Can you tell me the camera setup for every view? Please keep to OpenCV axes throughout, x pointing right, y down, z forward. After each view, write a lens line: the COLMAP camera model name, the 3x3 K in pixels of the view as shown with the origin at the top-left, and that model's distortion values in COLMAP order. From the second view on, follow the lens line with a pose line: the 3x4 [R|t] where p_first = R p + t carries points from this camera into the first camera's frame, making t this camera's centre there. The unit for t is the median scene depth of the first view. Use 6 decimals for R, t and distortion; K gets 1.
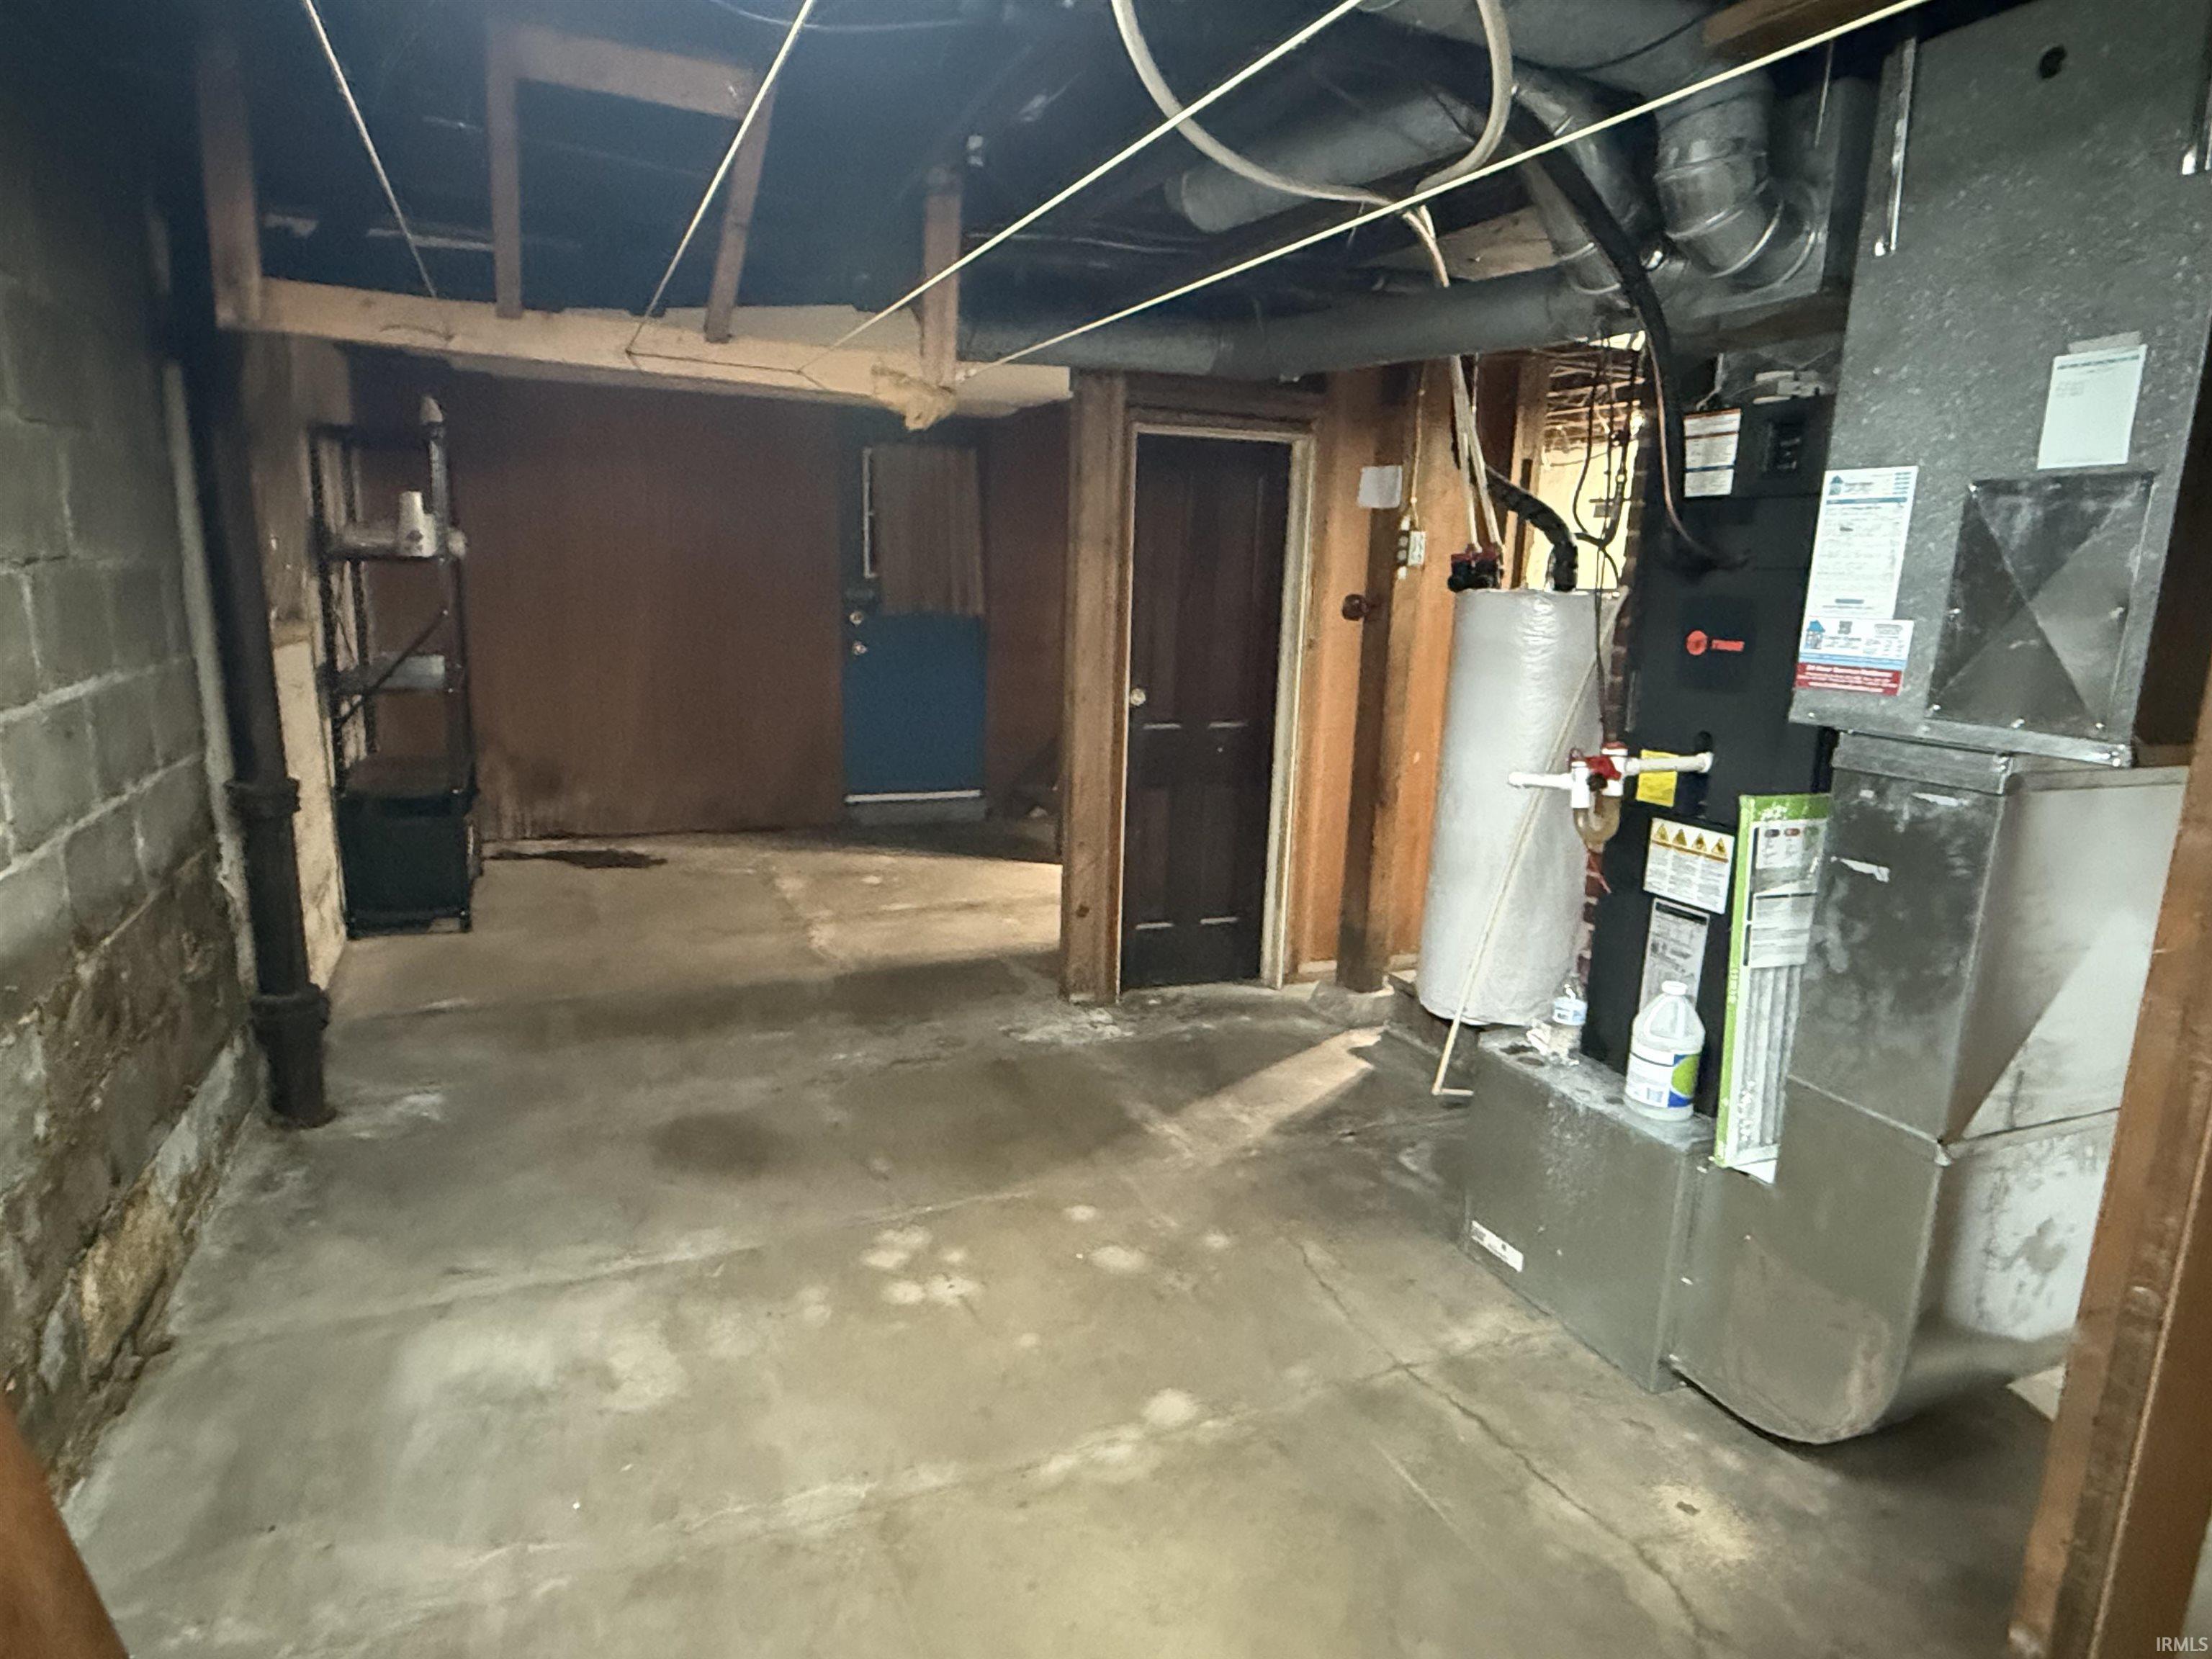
lens RADIAL K [[1279.1, 0, 1106.0], [0, 1279.1, 829.5], [0, 0, 1]] dist [-0.004397, 0.001390]
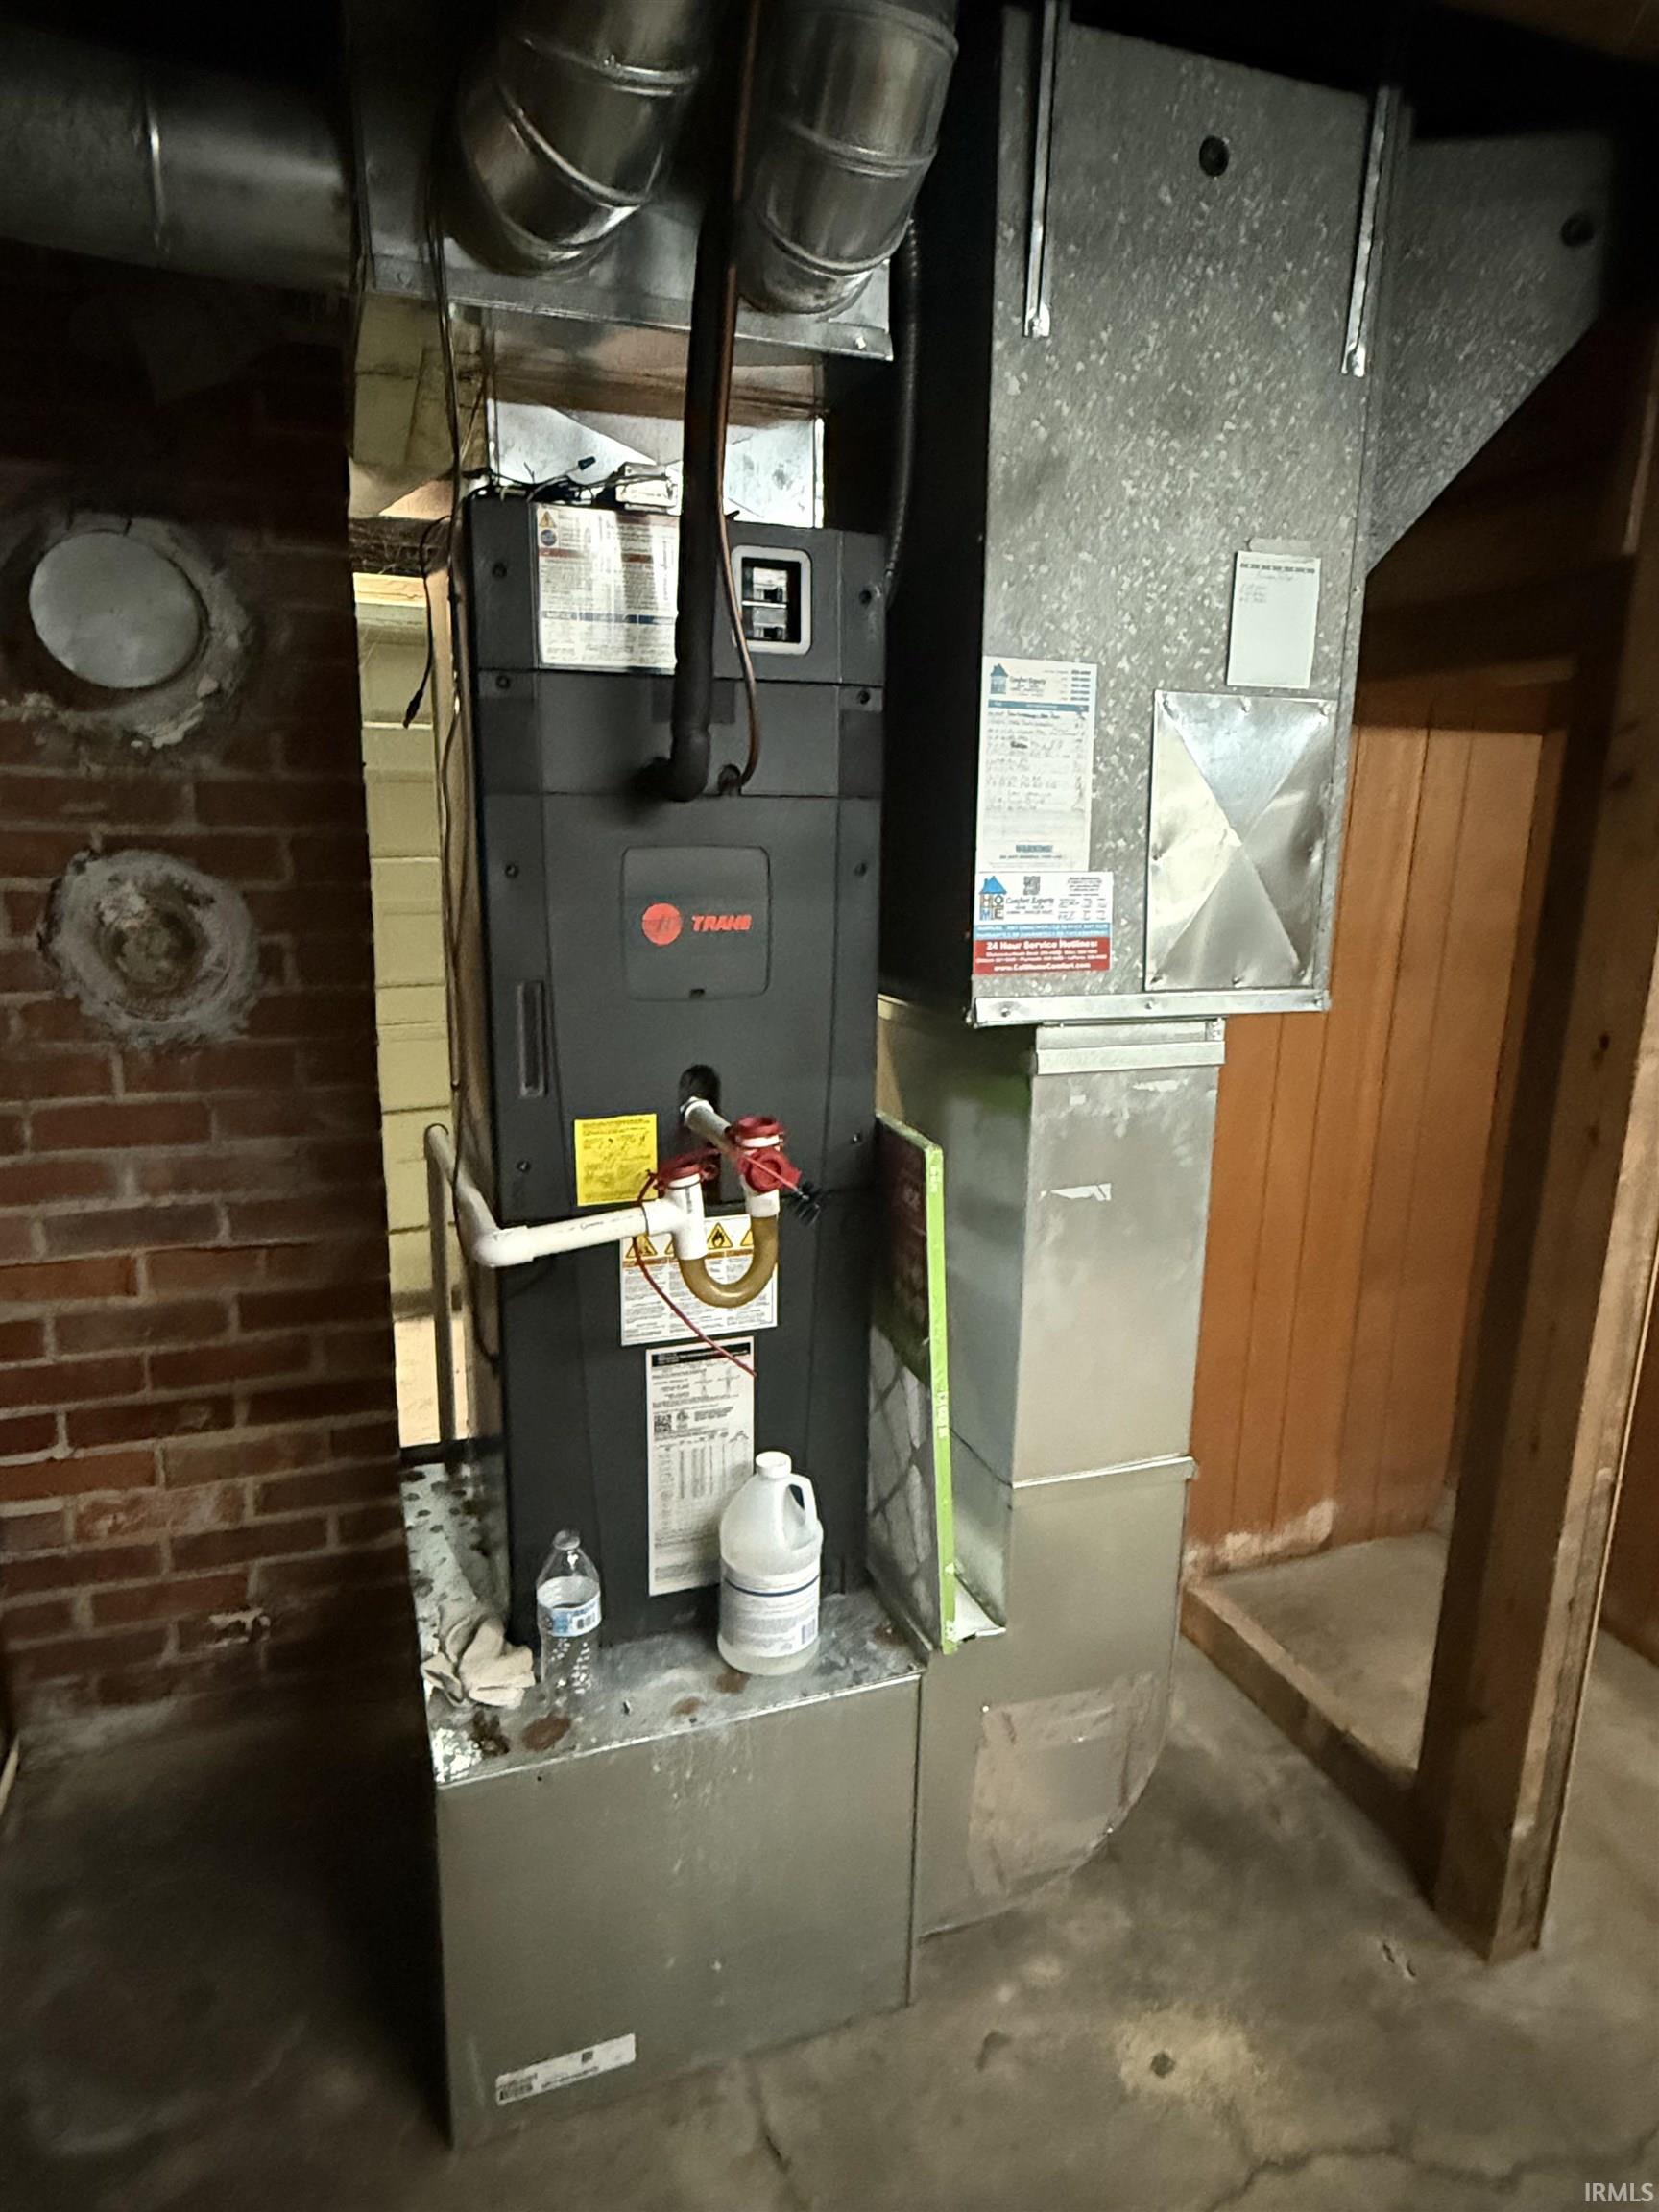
lens RADIAL K [[1279.1, 0, 831.4], [0, 1279.1, 1098.4], [0, 0, 1]] dist [-0.004397, 0.001390]
pose [[0.052168, -0.245285, 0.968046, -0.143740], [0.184232, 0.955092, 0.232074, -0.223619], [-0.981497, 0.166238, 0.095015, 1.028478]]
